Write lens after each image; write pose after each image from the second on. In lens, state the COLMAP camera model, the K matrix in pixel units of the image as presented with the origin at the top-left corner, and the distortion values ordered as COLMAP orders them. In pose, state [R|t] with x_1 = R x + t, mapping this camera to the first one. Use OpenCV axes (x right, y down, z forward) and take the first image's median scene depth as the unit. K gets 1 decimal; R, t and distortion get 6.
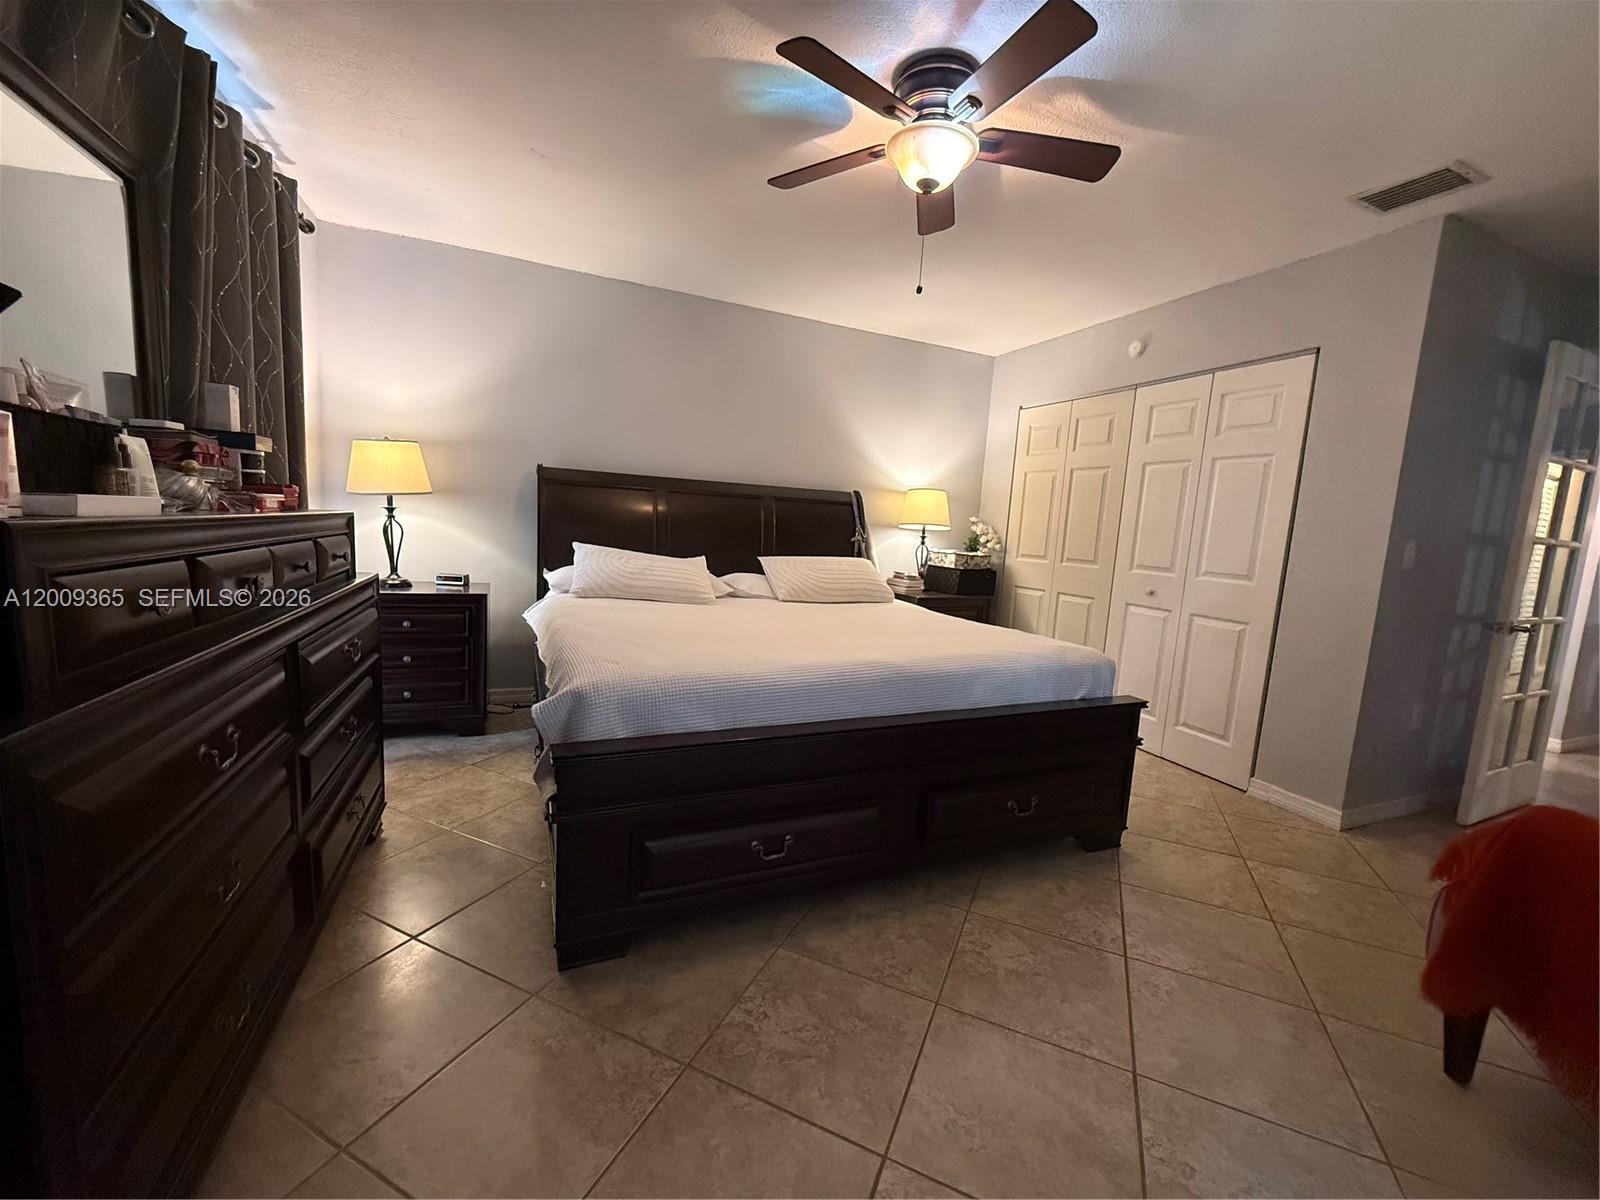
lens RADIAL K [[639.3, 0, 797.3], [0, 639.3, 598.9], [0, 0, 1]] dist [-0.004748, 0.001091]
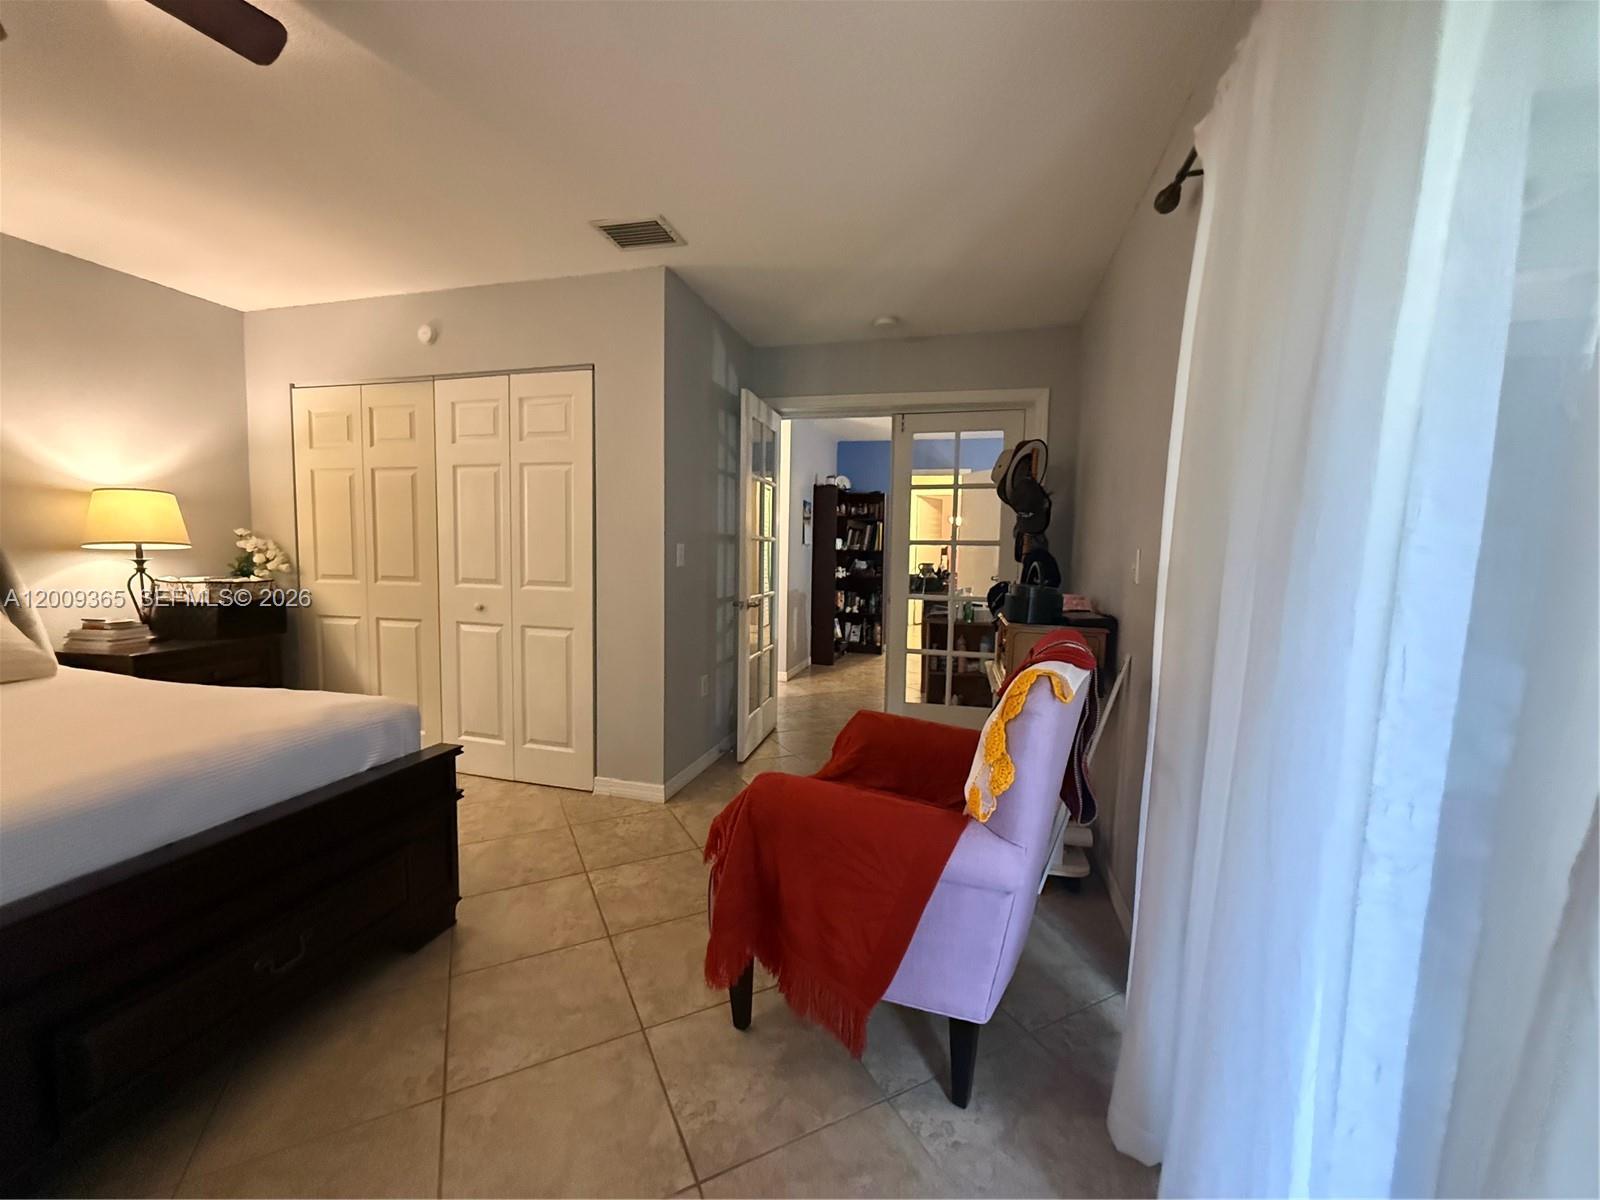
lens RADIAL K [[639.3, 0, 803.3], [0, 639.3, 598.2], [0, 0, 1]] dist [-0.004748, 0.001091]
pose [[0.611669, -0.111543, 0.783211, 0.152177], [0.114624, 0.992059, 0.051768, -0.022238], [-0.782766, 0.058110, 0.619597, 0.086729]]
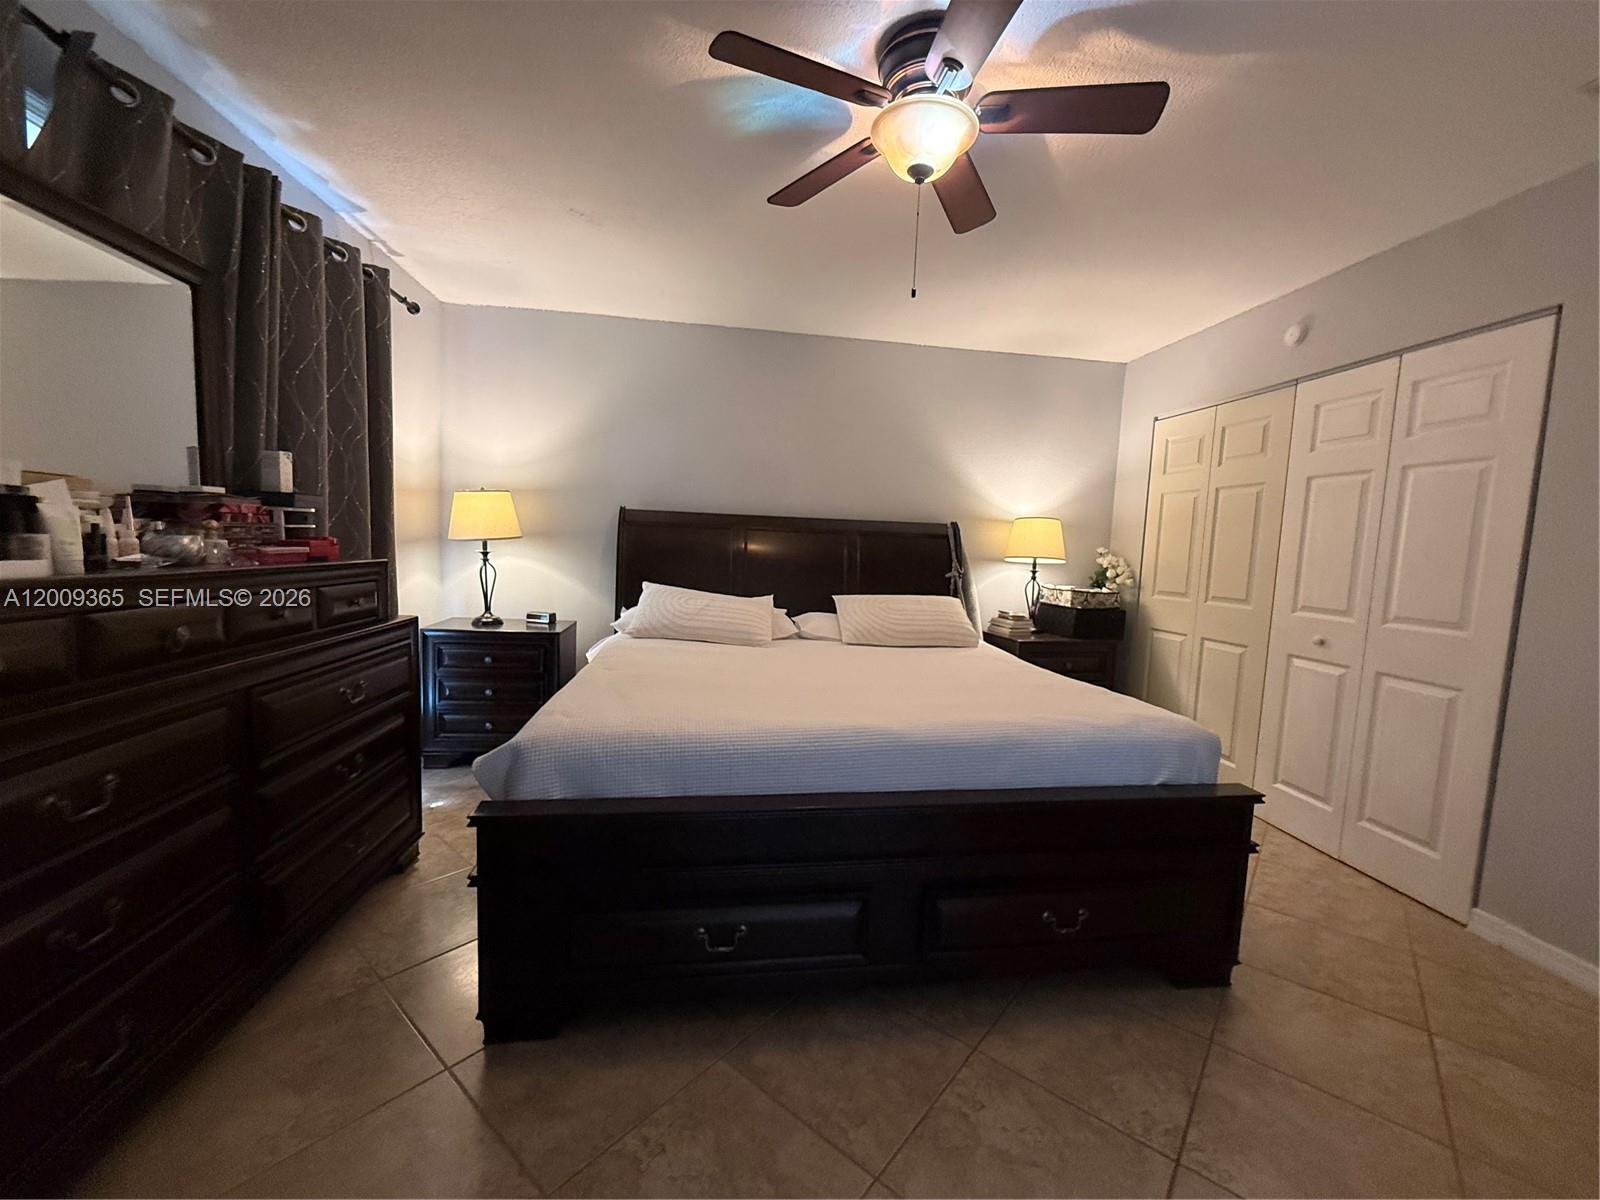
lens RADIAL K [[639.3, 0, 798.0], [0, 639.3, 599.3], [0, 0, 1]] dist [-0.004748, 0.001091]
pose [[0.964048, 0.001597, -0.265725, 0.185066], [-0.014229, 0.998857, -0.045622, -0.021821], [0.265348, 0.047763, 0.962969, 0.105044]]
